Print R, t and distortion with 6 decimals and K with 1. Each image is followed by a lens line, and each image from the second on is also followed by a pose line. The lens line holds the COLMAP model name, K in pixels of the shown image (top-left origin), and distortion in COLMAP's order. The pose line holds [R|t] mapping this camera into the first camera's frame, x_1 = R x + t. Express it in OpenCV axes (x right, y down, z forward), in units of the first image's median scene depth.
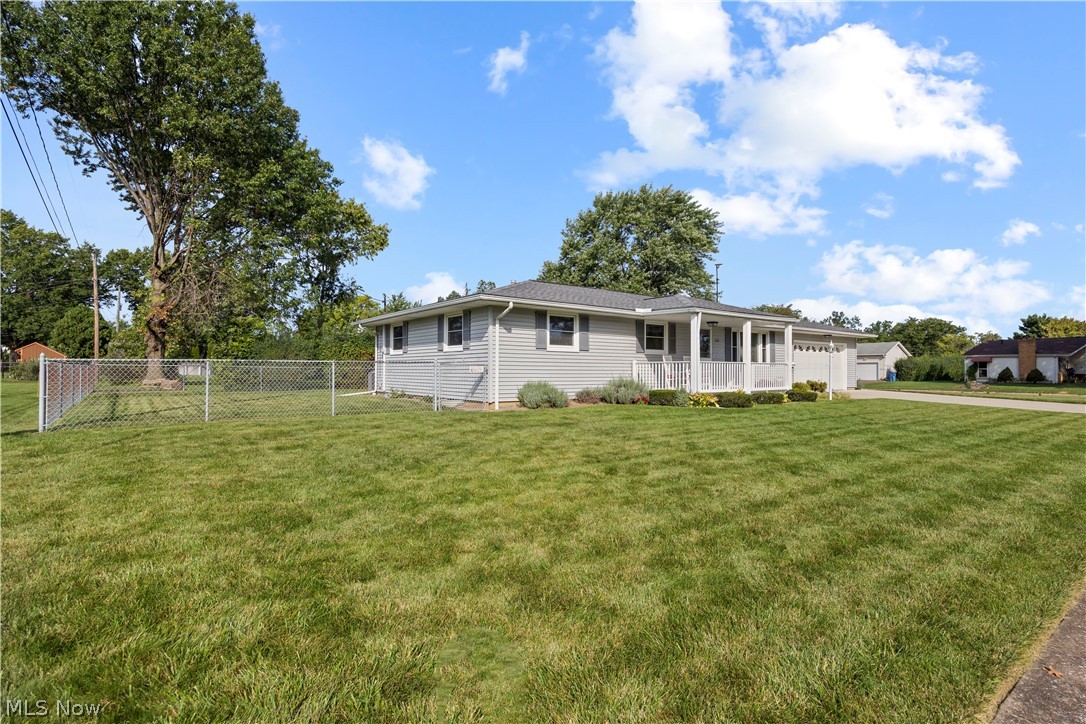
lens RADIAL K [[544.5, 0, 545.0], [0, 544.5, 372.2], [0, 0, 1]] dist [-0.011383, 0.001093]
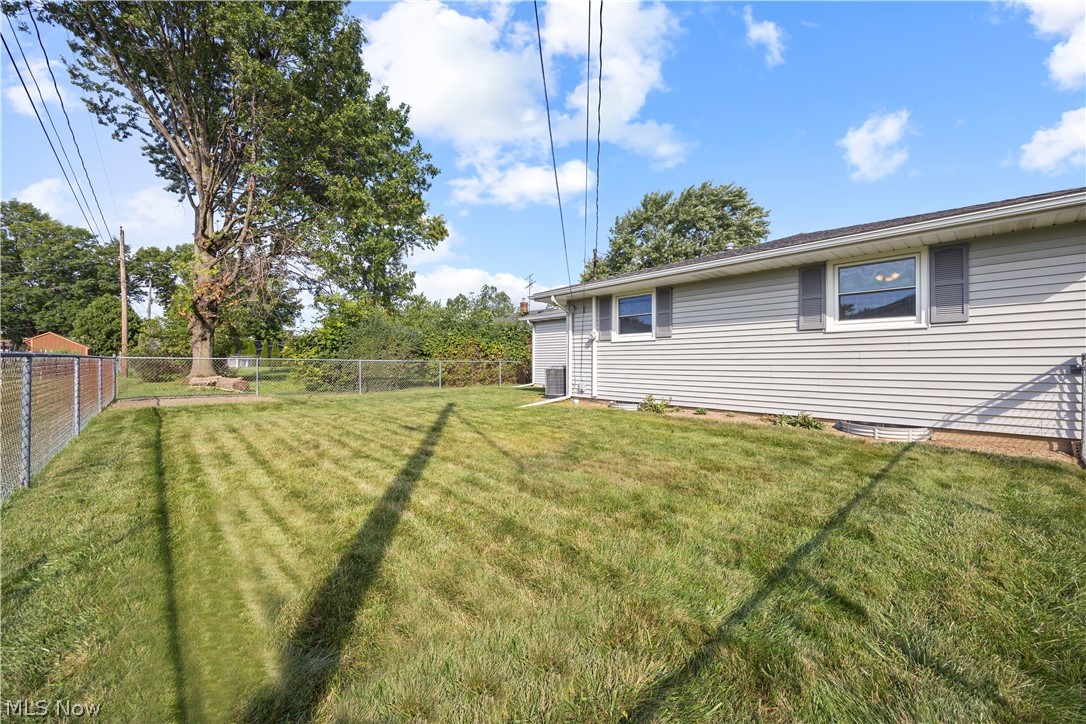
lens RADIAL K [[418.1, 0, 536.2], [0, 418.1, 359.4], [0, 0, 1]] dist [-0.006089, 0.000073]
pose [[0.996329, -0.001925, 0.085581, -0.174332], [0.002676, 0.999959, -0.008661, -0.002684], [-0.085561, 0.008858, 0.996294, 0.213411]]
